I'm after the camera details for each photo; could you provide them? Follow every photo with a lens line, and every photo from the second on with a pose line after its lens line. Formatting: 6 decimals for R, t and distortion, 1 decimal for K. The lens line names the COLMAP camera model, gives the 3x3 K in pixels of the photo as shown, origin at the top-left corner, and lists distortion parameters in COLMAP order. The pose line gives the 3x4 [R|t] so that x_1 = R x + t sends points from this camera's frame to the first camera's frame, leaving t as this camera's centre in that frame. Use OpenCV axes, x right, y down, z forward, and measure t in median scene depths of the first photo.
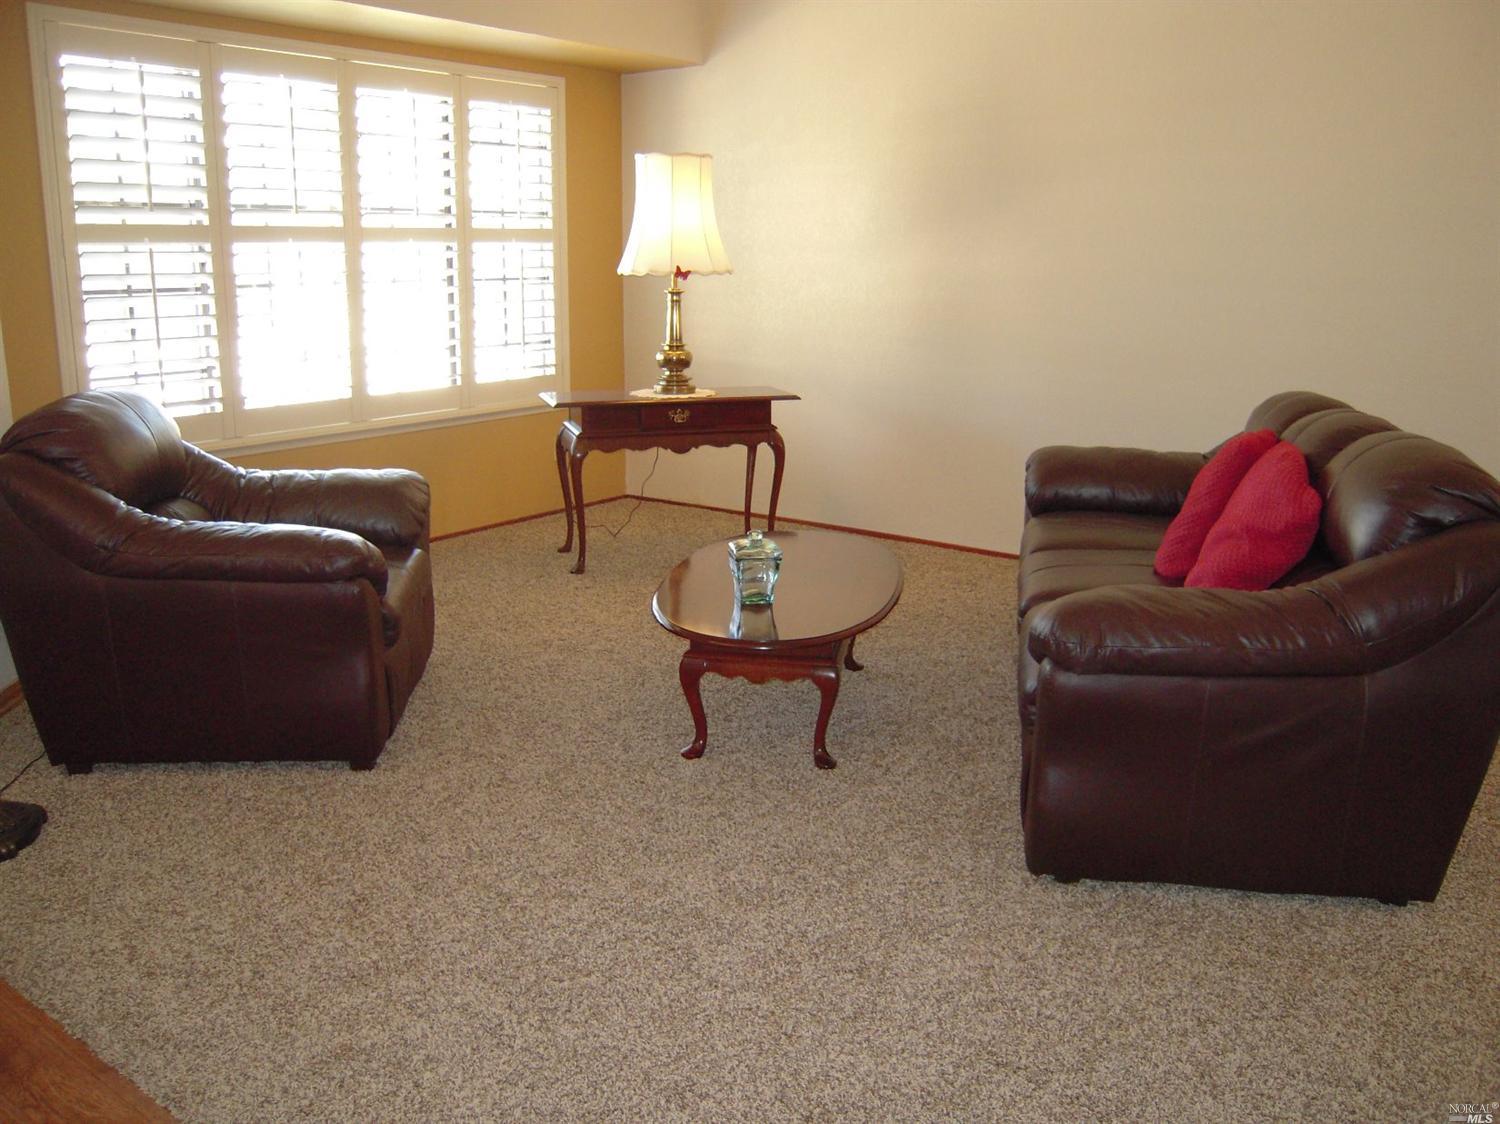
lens RADIAL K [[1256.4, 0, 750.0], [0, 1256.4, 562.0], [0, 0, 1]] dist [-0.119979, 0.092540]
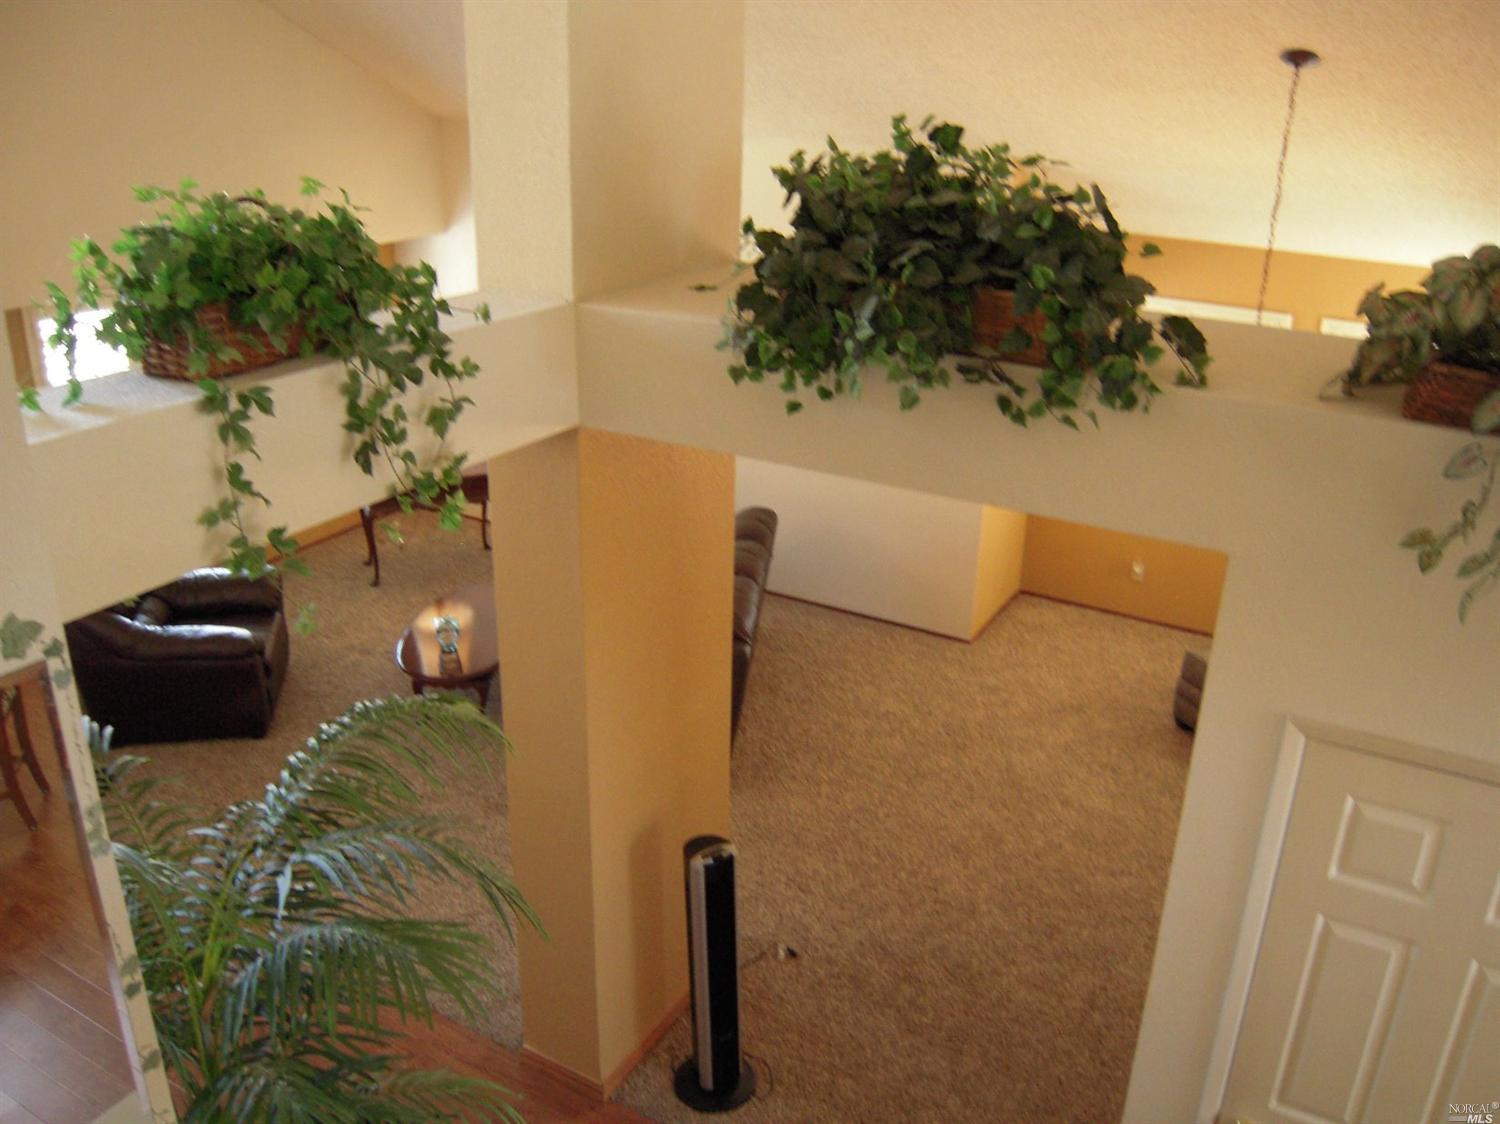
lens RADIAL K [[1256.4, 0, 750.0], [0, 1256.4, 562.0], [0, 0, 1]] dist [-0.119979, 0.092540]
pose [[0.993592, -0.036551, 0.106950, 0.256822], [0.020977, 0.989461, 0.143270, -0.353318], [-0.111060, -0.140108, 0.983888, -0.944403]]
